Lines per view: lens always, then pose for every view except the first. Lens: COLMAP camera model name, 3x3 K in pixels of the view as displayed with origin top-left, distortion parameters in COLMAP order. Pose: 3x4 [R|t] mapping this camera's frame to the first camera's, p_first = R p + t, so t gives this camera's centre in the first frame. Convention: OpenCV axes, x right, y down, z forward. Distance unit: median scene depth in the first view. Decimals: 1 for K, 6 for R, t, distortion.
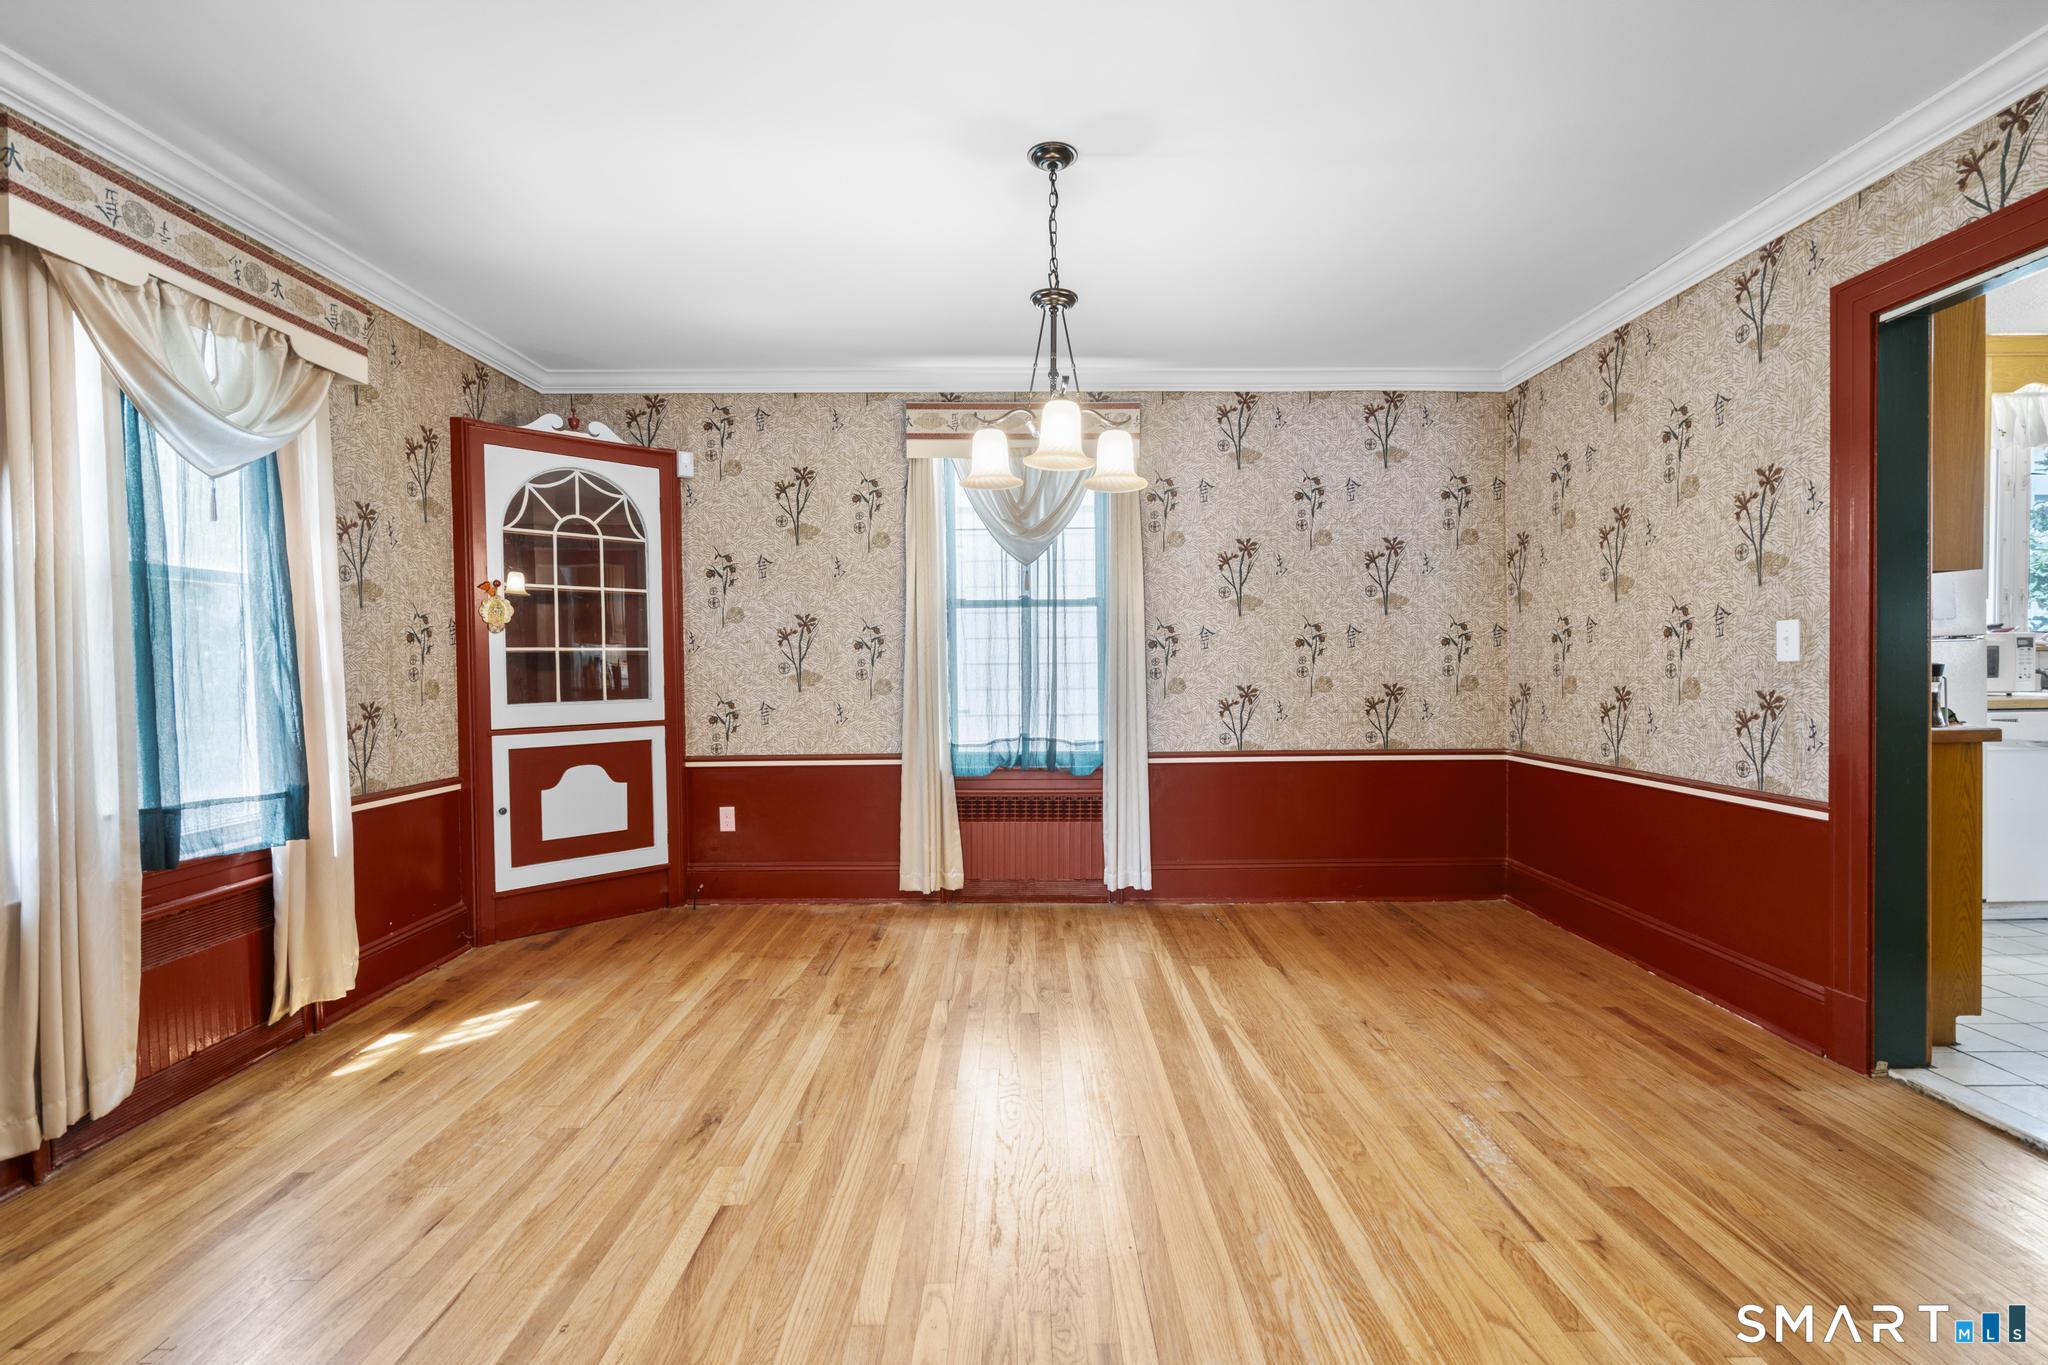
lens RADIAL K [[920.0, 0, 1029.7], [0, 920.0, 679.0], [0, 0, 1]] dist [-0.009160, 0.000236]
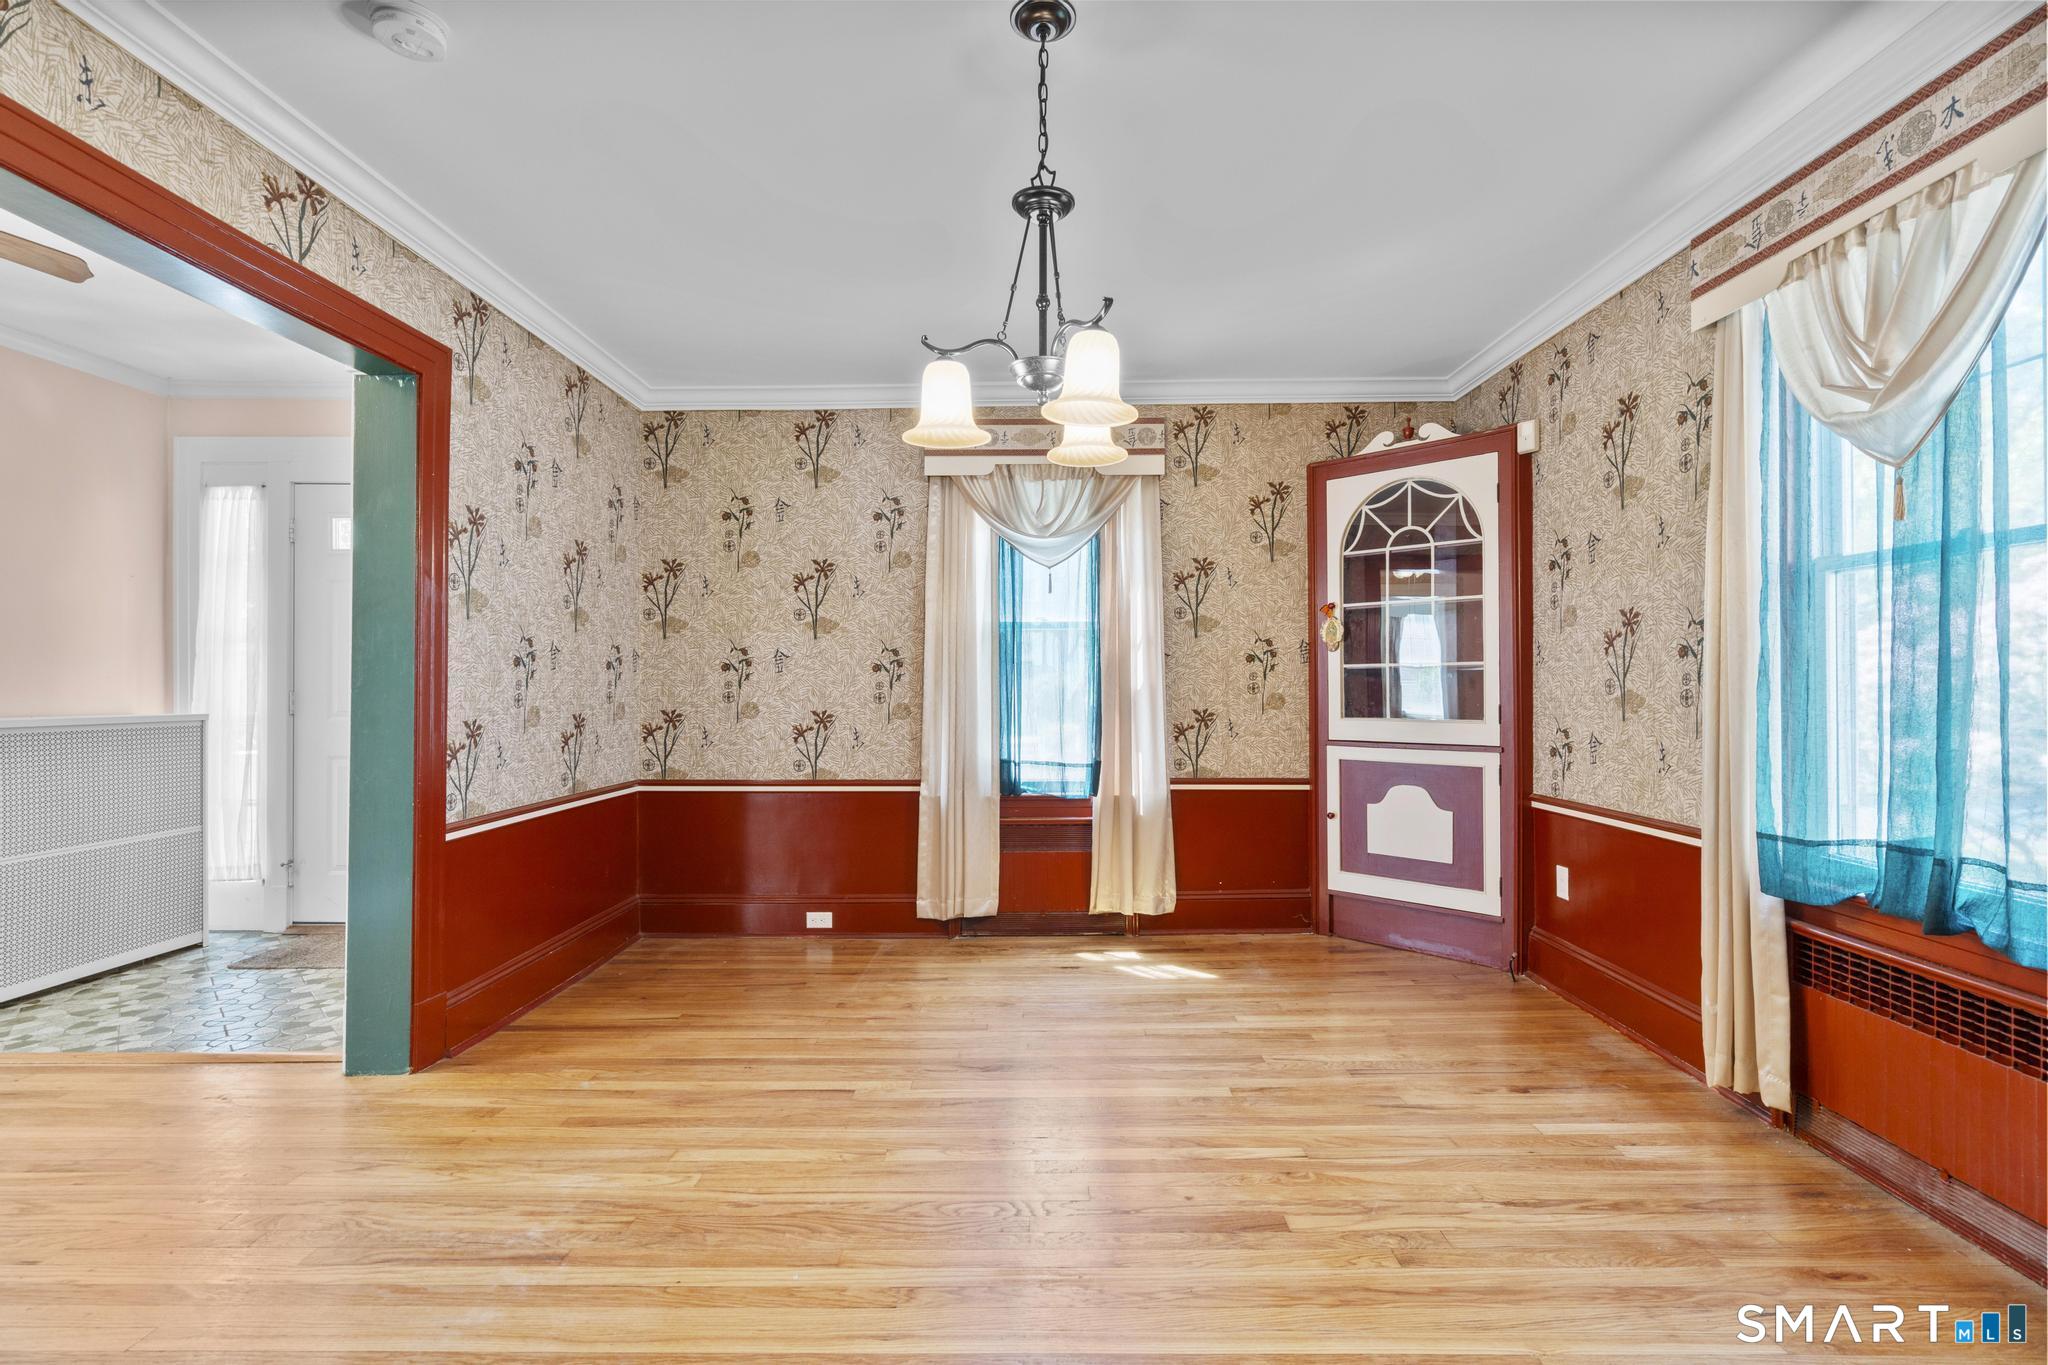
lens RADIAL K [[920.0, 0, 1029.8], [0, 920.0, 681.4], [0, 0, 1]] dist [-0.009160, 0.000236]
pose [[-0.011266, 0.004248, -0.999928, 0.511207], [-0.013997, 0.999892, 0.004406, -0.014315], [0.999839, 0.014046, -0.011206, 0.649255]]
